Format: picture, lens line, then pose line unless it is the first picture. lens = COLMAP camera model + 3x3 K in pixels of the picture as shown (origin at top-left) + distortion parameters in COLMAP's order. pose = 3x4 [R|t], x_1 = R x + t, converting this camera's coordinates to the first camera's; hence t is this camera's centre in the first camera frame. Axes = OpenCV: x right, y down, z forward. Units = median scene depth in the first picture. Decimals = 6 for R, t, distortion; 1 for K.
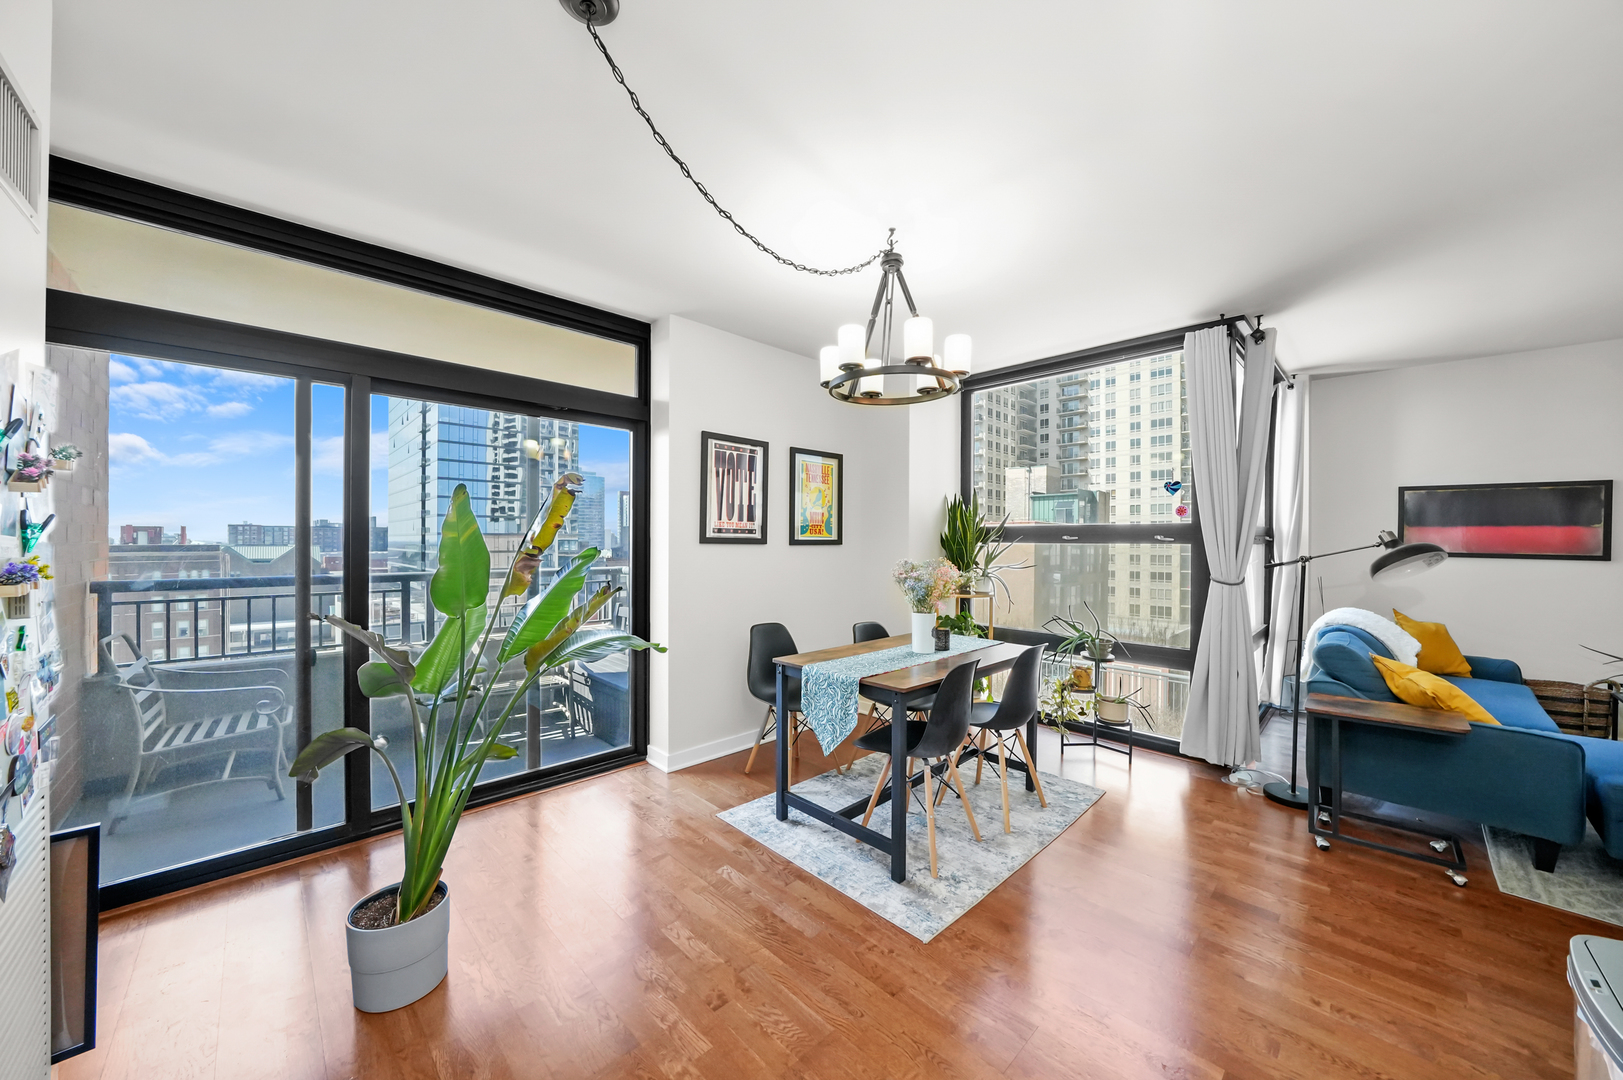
lens RADIAL K [[580.3, 0, 806.8], [0, 580.3, 541.4], [0, 0, 1]] dist [-0.020640, 0.001755]
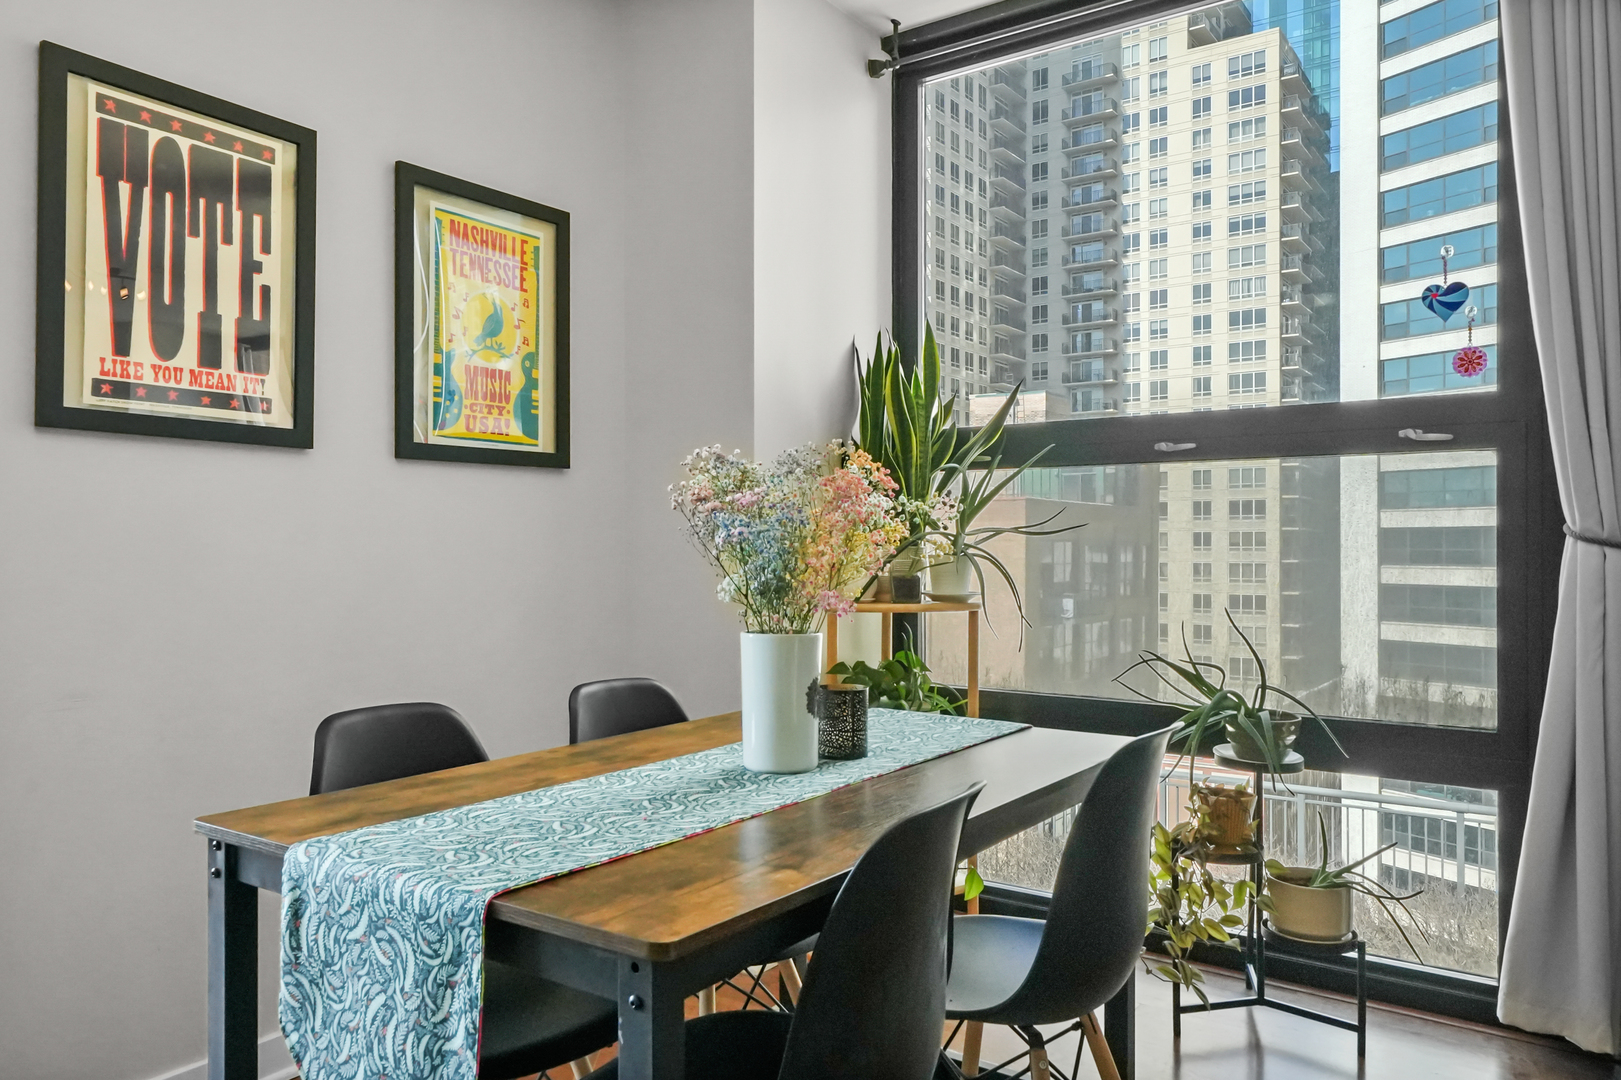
lens RADIAL K [[1151.0, 0, 797.1], [0, 1151.0, 539.6], [0, 0, 1]] dist [0.015361, -0.001756]
pose [[0.983271, -0.005608, 0.182065, 0.081909], [0.006291, 0.999975, -0.003173, 0.061408], [-0.182043, 0.004266, 0.983281, 0.334911]]
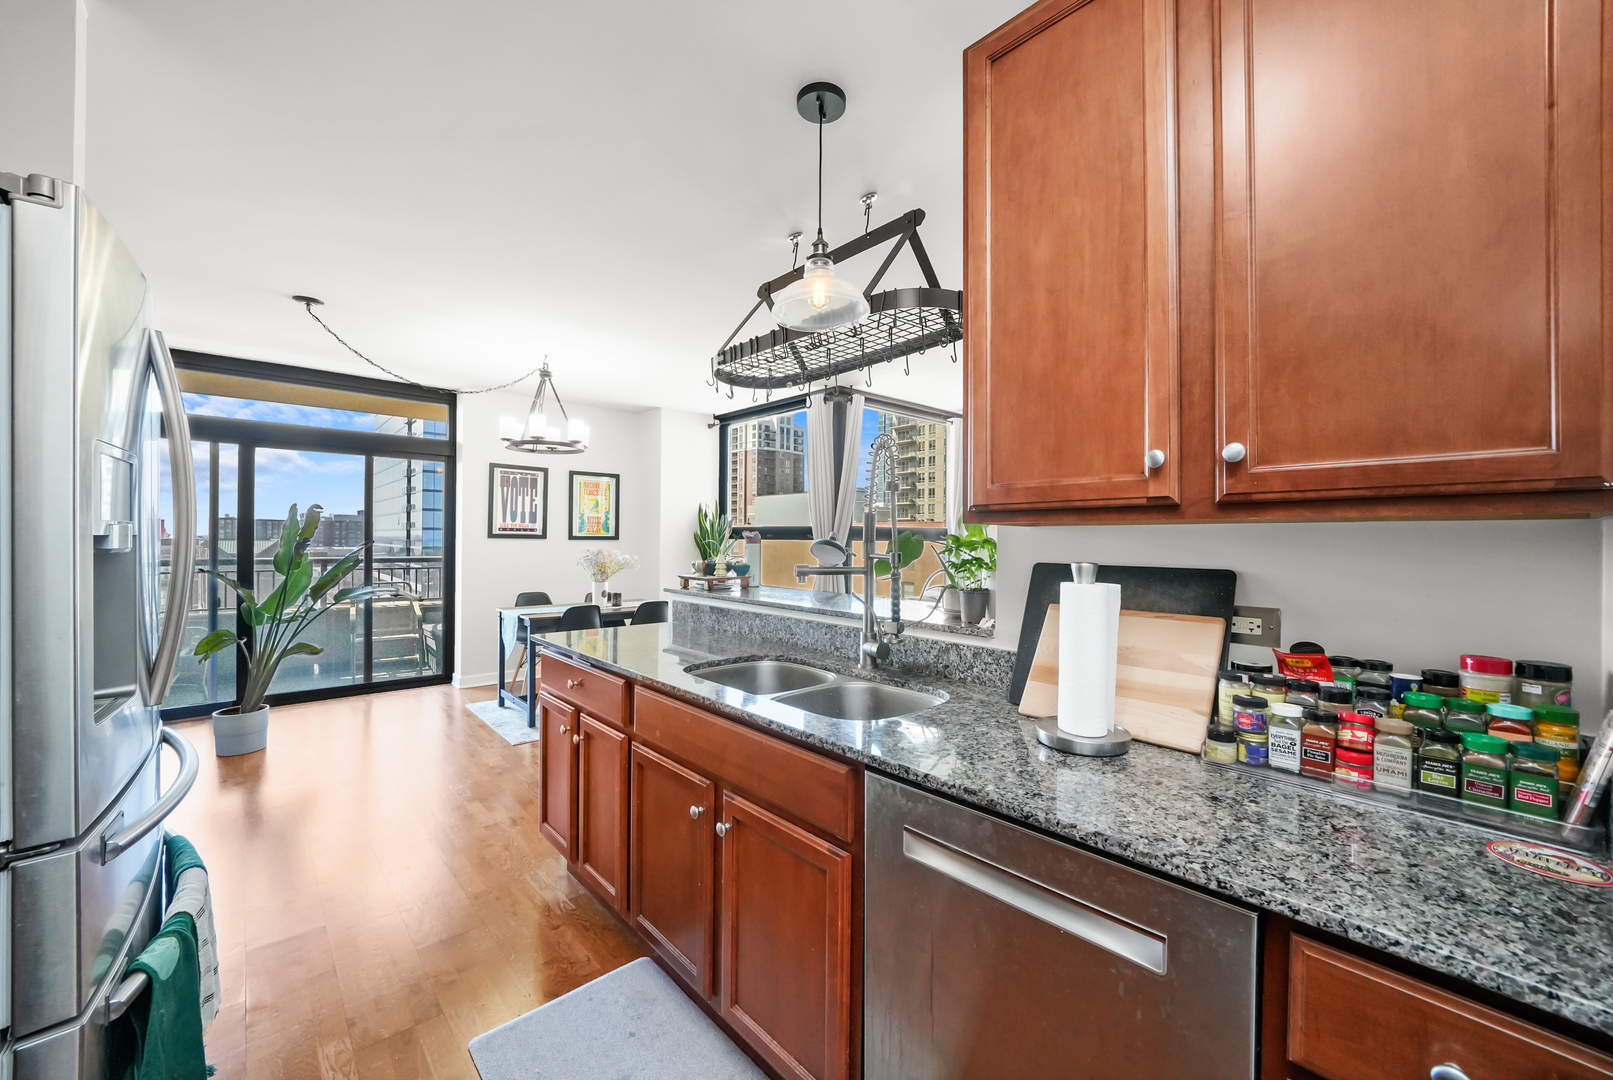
lens RADIAL K [[613.2, 0, 807.9], [0, 613.2, 539.5], [0, 0, 1]] dist [-0.019007, 0.001549]
pose [[0.999875, 0.005305, -0.014871, 0.626946], [-0.005273, 0.999984, 0.002196, -0.000243], [0.014882, -0.002118, 0.999887, -0.527961]]
